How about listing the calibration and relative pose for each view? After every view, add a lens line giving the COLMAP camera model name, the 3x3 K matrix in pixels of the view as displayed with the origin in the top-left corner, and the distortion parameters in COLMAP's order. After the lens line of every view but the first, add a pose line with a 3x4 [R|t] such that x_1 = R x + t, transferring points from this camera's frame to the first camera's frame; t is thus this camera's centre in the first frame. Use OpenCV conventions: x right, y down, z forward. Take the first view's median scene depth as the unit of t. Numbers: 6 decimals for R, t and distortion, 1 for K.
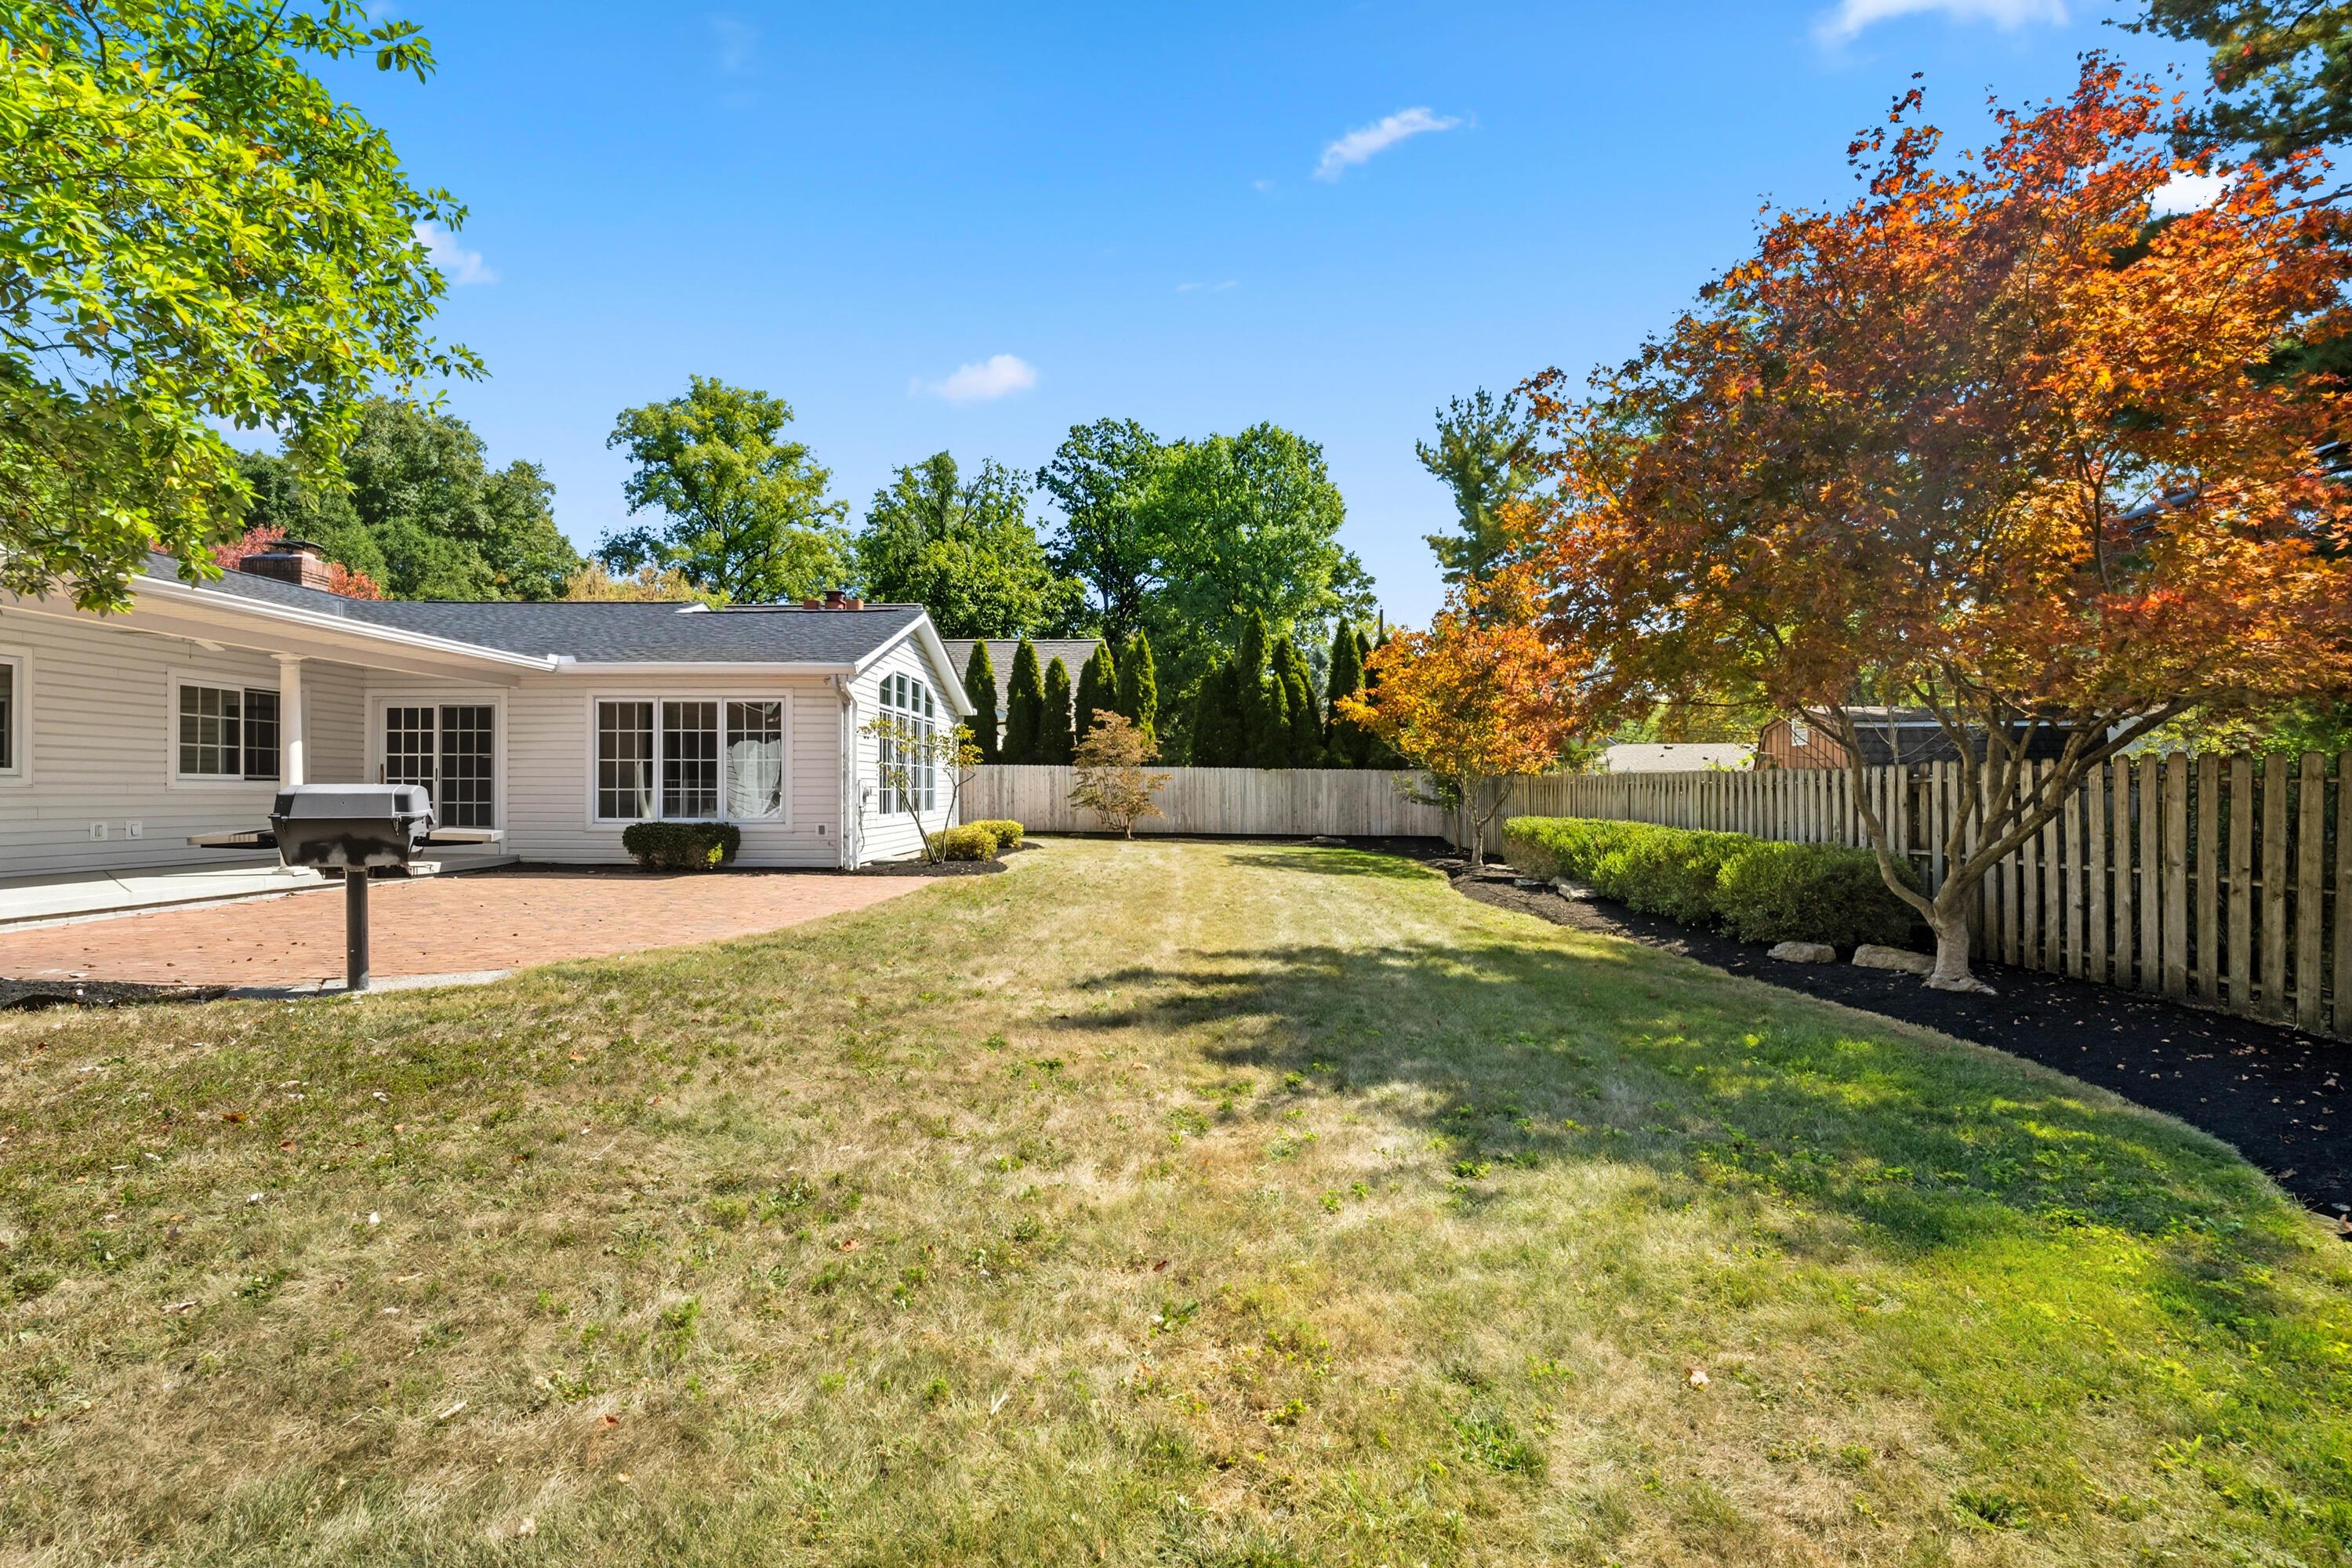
lens RADIAL K [[1056.5, 0, 1177.4], [0, 1056.5, 788.8], [0, 0, 1]] dist [-0.003042, 0.002555]
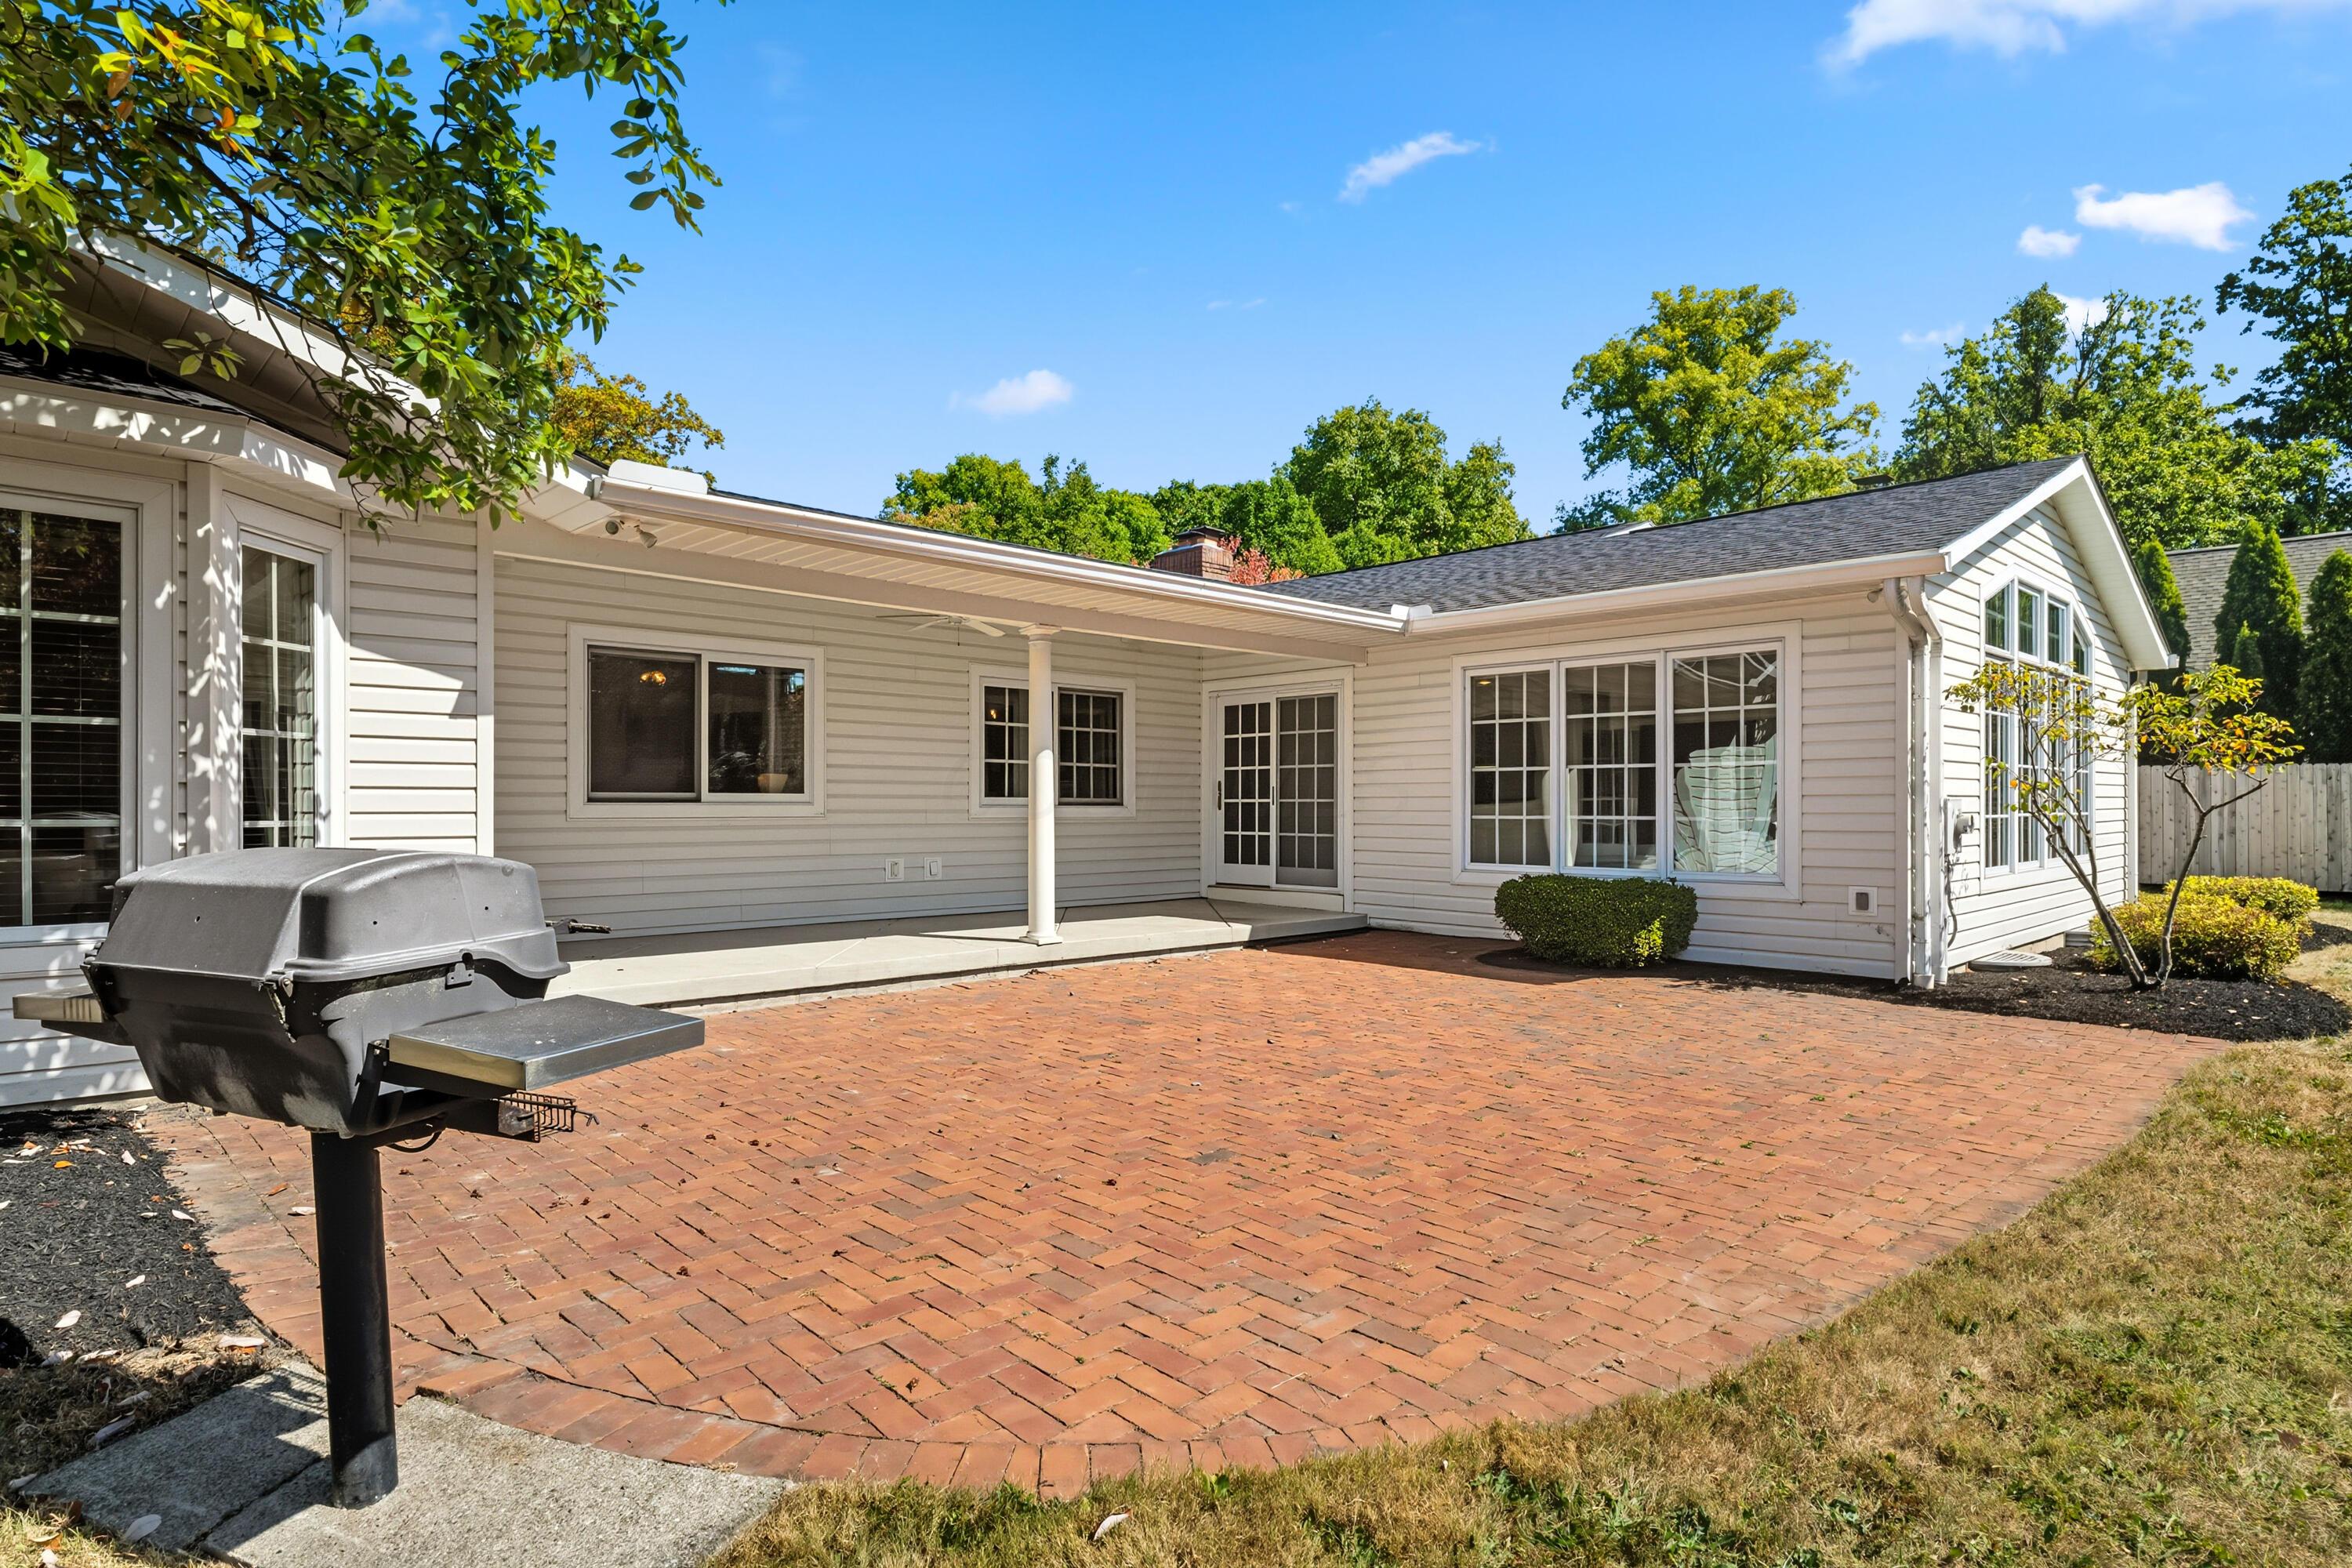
lens RADIAL K [[1208.5, 0, 1171.2], [0, 1208.5, 789.2], [0, 0, 1]] dist [0.002908, 0.001724]
pose [[0.677894, -0.009273, -0.735101, -0.040896], [0.001621, 0.999937, -0.011118, -0.002270], [0.735158, 0.006345, 0.677867, 0.110429]]
